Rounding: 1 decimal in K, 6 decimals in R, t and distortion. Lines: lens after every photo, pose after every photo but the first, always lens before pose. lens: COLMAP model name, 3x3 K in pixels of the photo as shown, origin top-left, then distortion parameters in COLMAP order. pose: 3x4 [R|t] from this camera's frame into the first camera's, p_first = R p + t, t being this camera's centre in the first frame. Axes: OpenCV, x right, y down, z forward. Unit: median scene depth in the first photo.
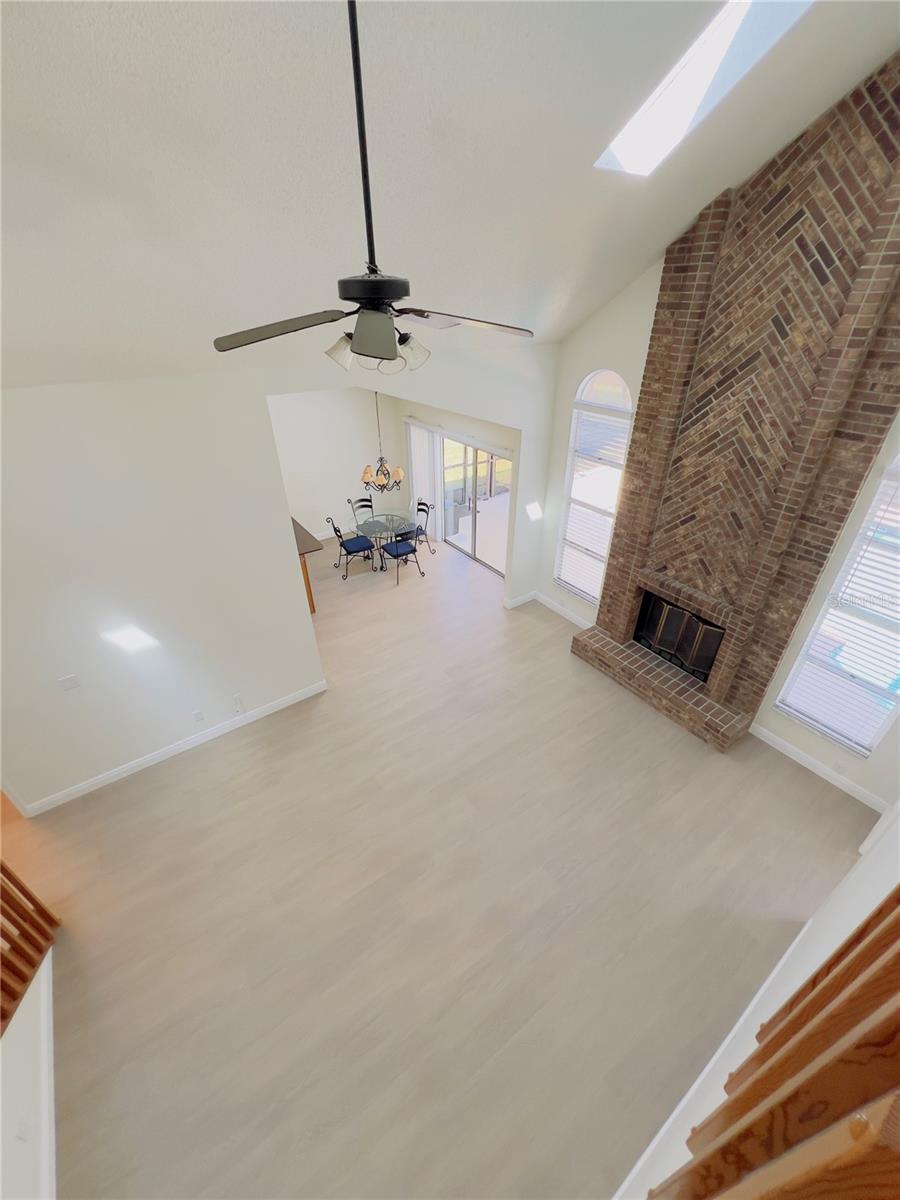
lens RADIAL K [[481.2, 0, 449.9], [0, 481.2, 599.2], [0, 0, 1]] dist [-0.004251, 0.001346]
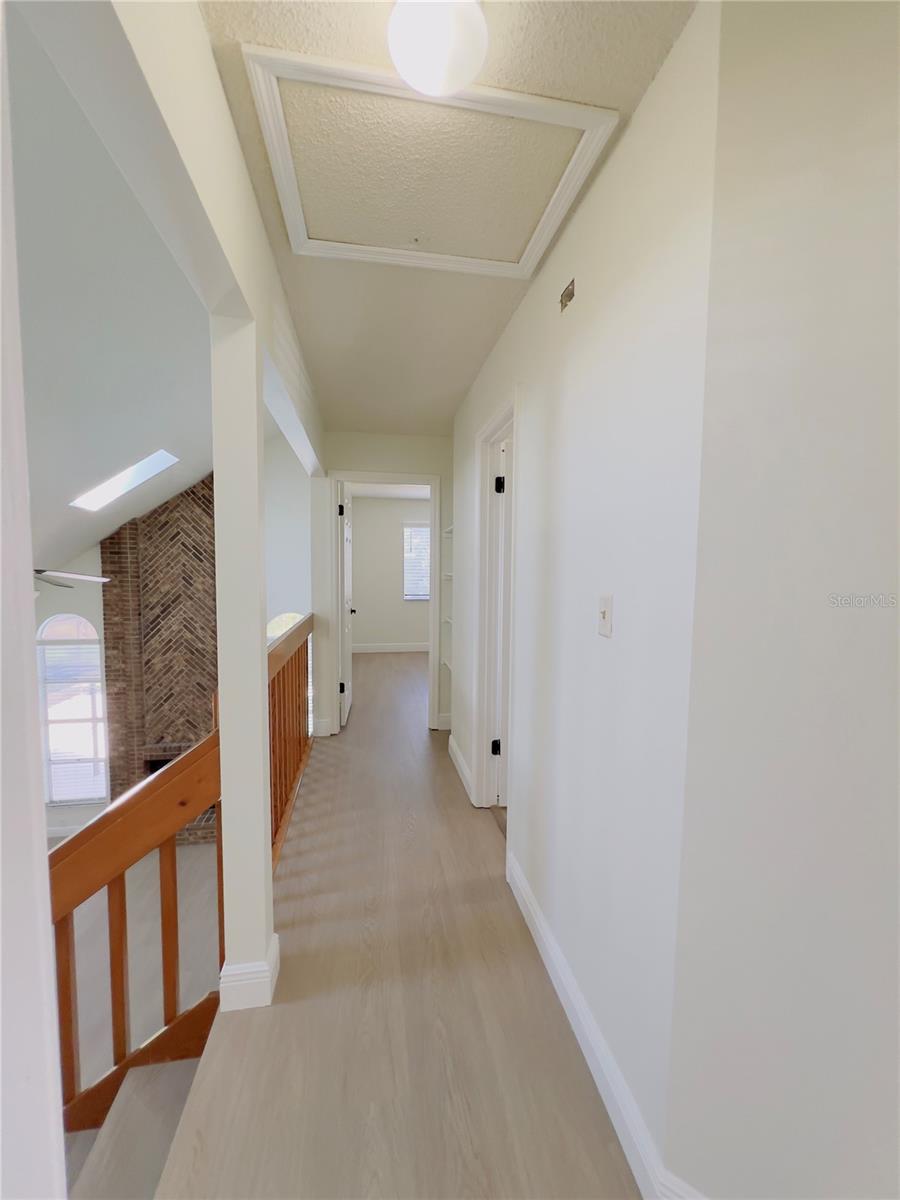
lens RADIAL K [[481.2, 0, 449.3], [0, 481.2, 598.2], [0, 0, 1]] dist [-0.004251, 0.001346]
pose [[0.430530, -0.047813, 0.901309, -0.459619], [0.475093, 0.861064, -0.181260, 0.256236], [-0.767418, 0.506244, 0.393429, -0.397633]]
